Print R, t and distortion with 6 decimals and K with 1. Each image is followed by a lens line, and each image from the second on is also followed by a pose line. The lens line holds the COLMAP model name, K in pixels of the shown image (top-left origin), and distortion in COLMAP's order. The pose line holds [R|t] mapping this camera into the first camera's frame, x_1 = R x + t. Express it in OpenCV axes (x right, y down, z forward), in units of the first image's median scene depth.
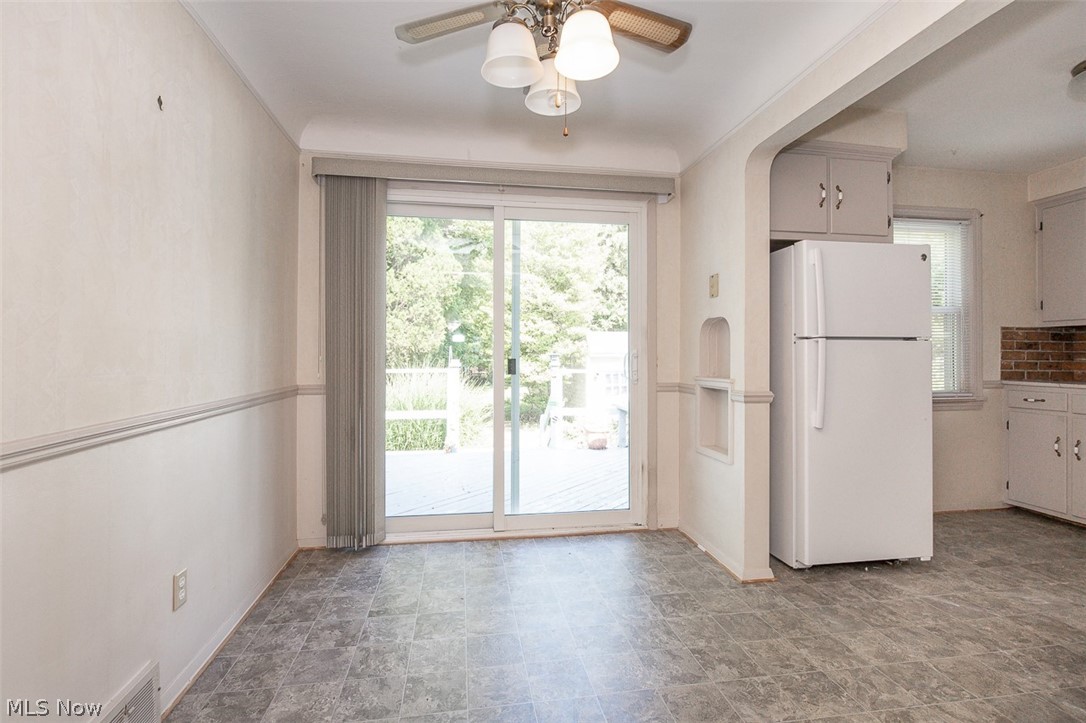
lens RADIAL K [[496.1, 0, 547.0], [0, 496.1, 356.5], [0, 0, 1]] dist [-0.010793, 0.001801]
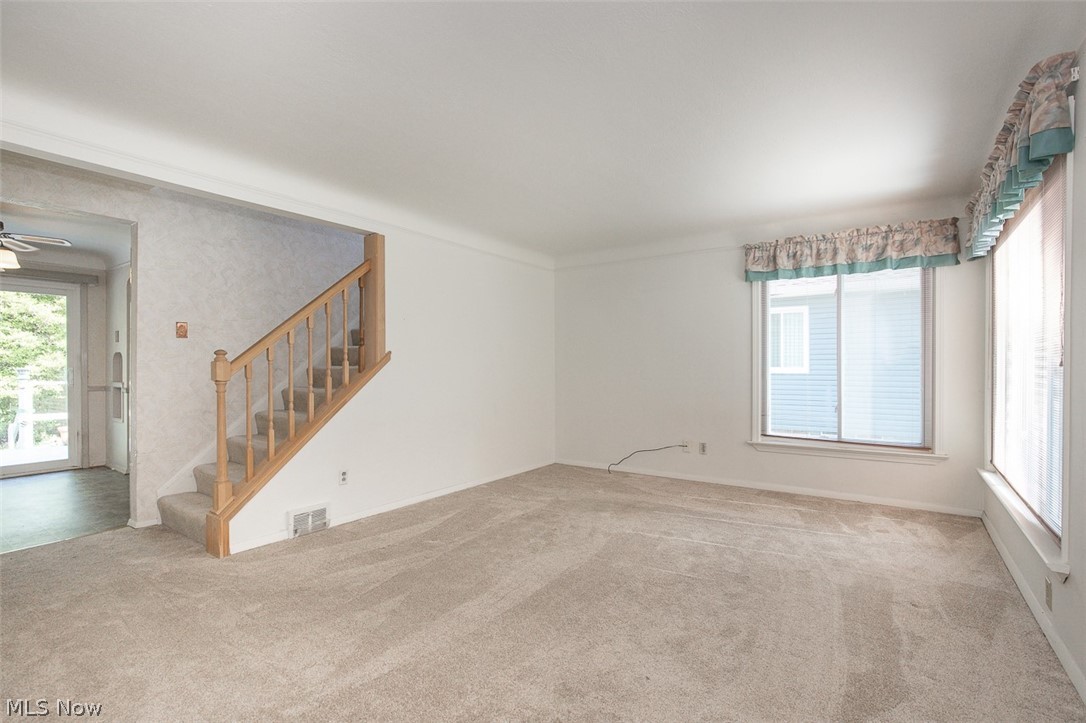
lens RADIAL K [[496.1, 0, 544.4], [0, 496.1, 370.4], [0, 0, 1]] dist [-0.010793, 0.001801]
pose [[0.703488, -0.004967, 0.710690, 0.114013], [0.001331, 0.999983, 0.005671, -0.012837], [-0.710706, -0.003044, 0.703482, -1.426089]]
